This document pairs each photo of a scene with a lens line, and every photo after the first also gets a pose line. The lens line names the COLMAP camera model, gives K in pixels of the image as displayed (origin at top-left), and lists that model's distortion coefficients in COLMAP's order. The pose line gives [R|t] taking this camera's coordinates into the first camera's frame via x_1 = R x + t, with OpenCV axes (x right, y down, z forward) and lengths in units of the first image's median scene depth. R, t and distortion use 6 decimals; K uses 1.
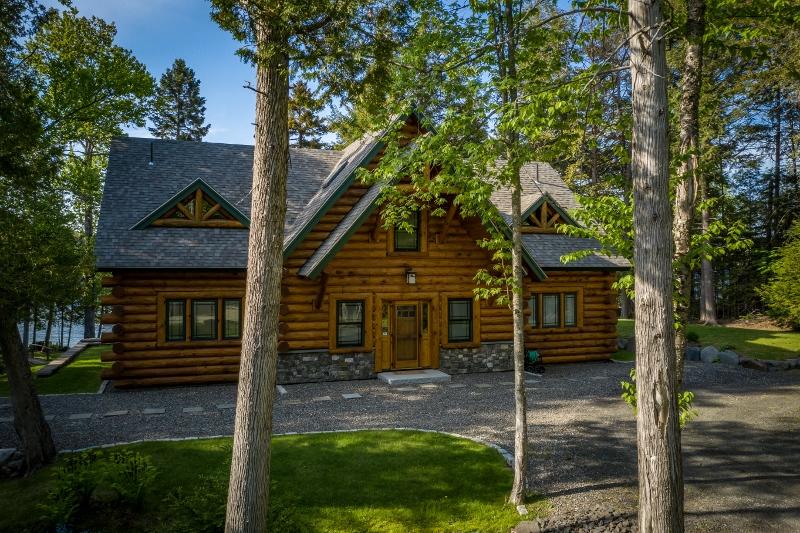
lens RADIAL K [[640.9, 0, 398.4], [0, 640.9, 263.5], [0, 0, 1]] dist [-0.000560, -0.005103]
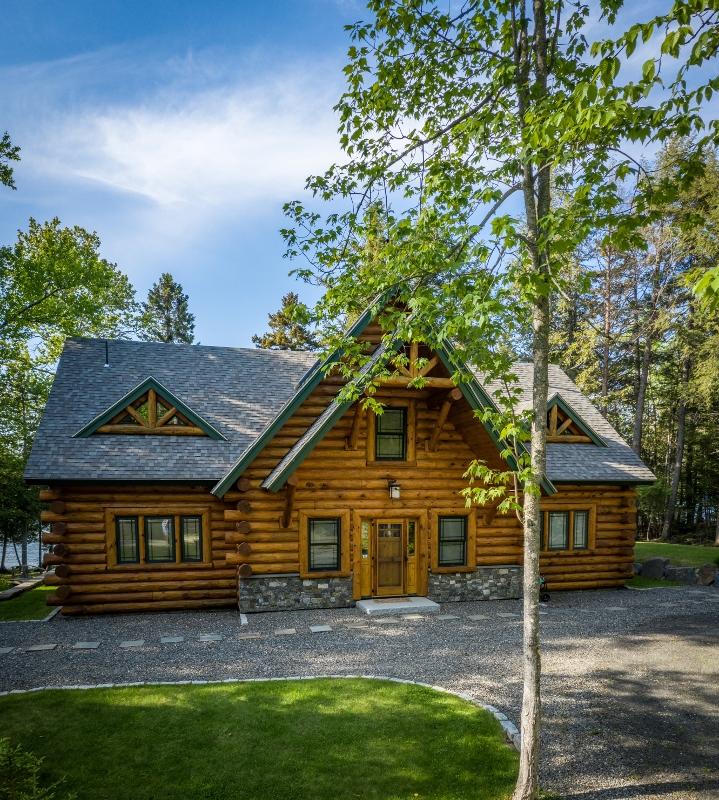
lens RADIAL K [[591.9, 0, 352.9], [0, 591.9, 557.9], [0, 0, 1]] dist [-0.015711, 0.010788]
pose [[0.996609, 0.004756, -0.082147, 0.030536], [0.004514, 0.993665, 0.112292, 0.022434], [0.082161, -0.112282, 0.990274, 0.212706]]
